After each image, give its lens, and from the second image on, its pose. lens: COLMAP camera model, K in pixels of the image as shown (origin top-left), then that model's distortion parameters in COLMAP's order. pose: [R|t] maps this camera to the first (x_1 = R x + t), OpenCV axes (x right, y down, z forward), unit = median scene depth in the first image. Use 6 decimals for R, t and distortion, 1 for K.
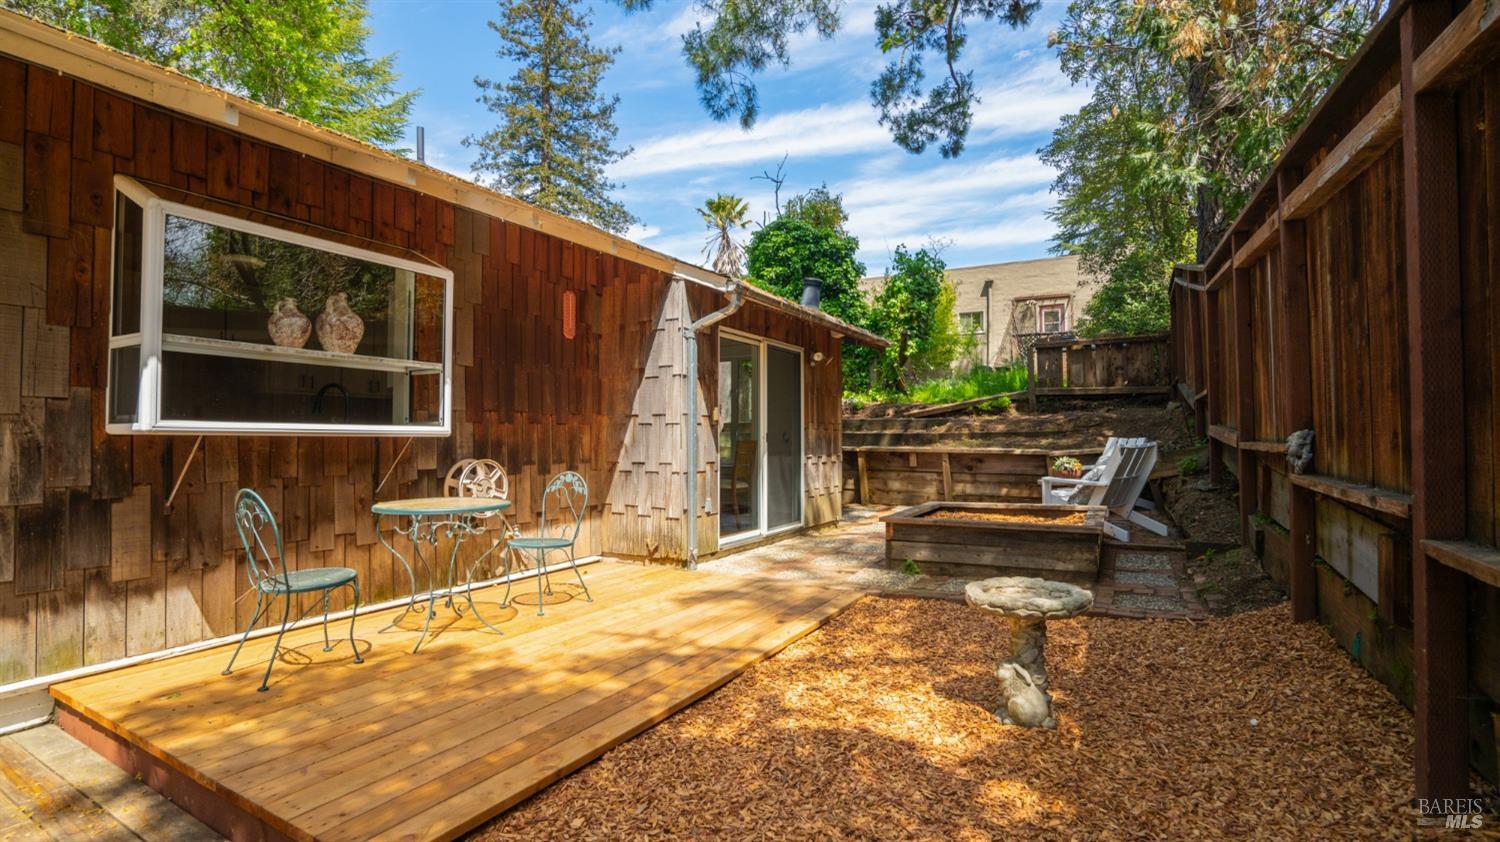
lens RADIAL K [[708.4, 0, 740.7], [0, 708.4, 423.0], [0, 0, 1]] dist [-0.026333, 0.011270]
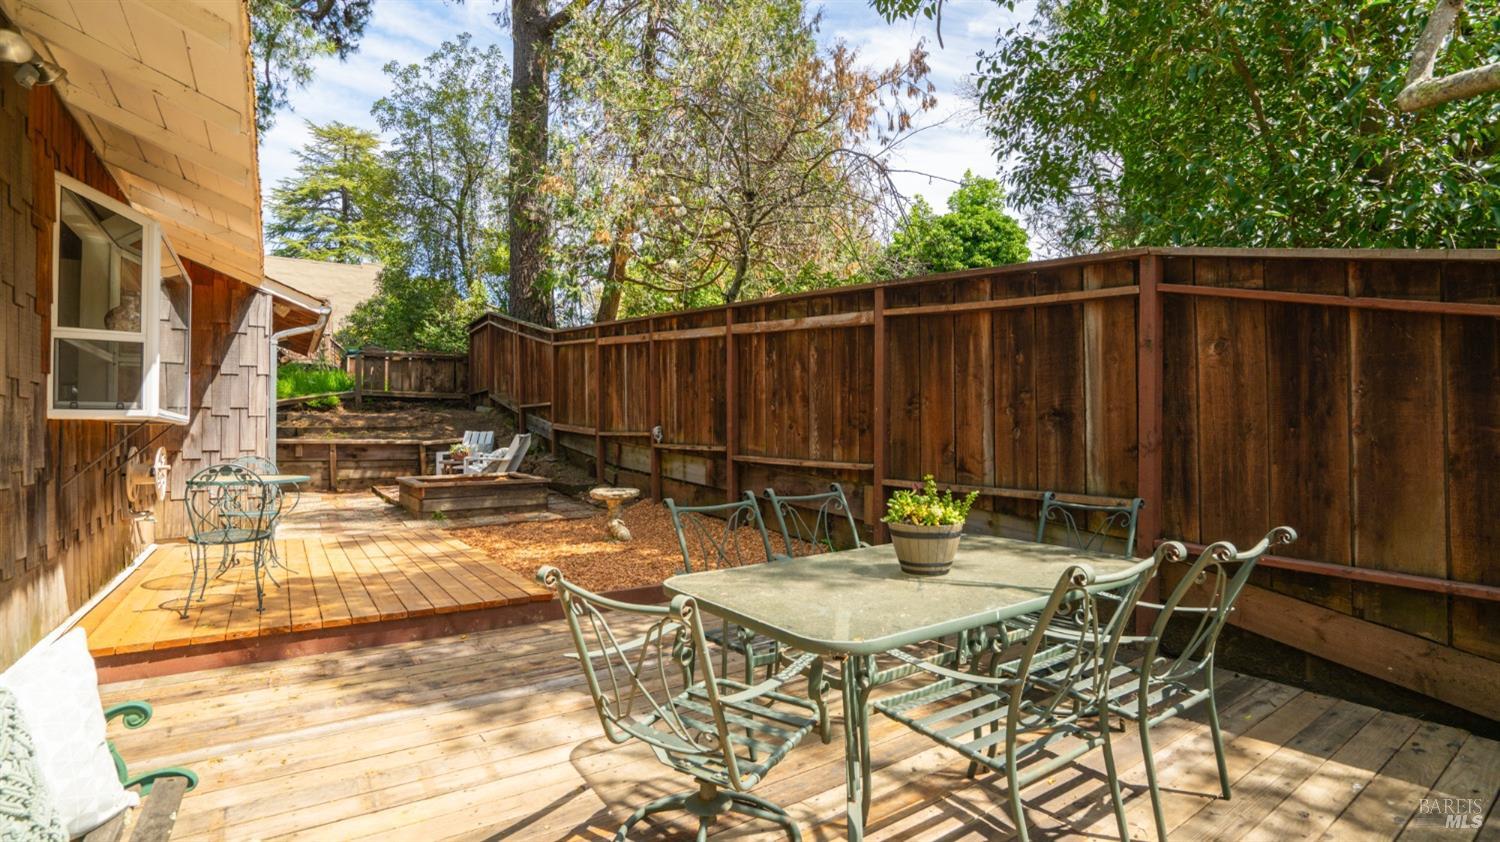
lens RADIAL K [[708.4, 0, 755.6], [0, 708.4, 423.4], [0, 0, 1]] dist [-0.026333, 0.011270]
pose [[0.447571, 0.012369, 0.894163, -0.439805], [-0.016037, 0.999855, -0.005804, 0.003774], [-0.894104, -0.011742, 0.447705, -0.146021]]
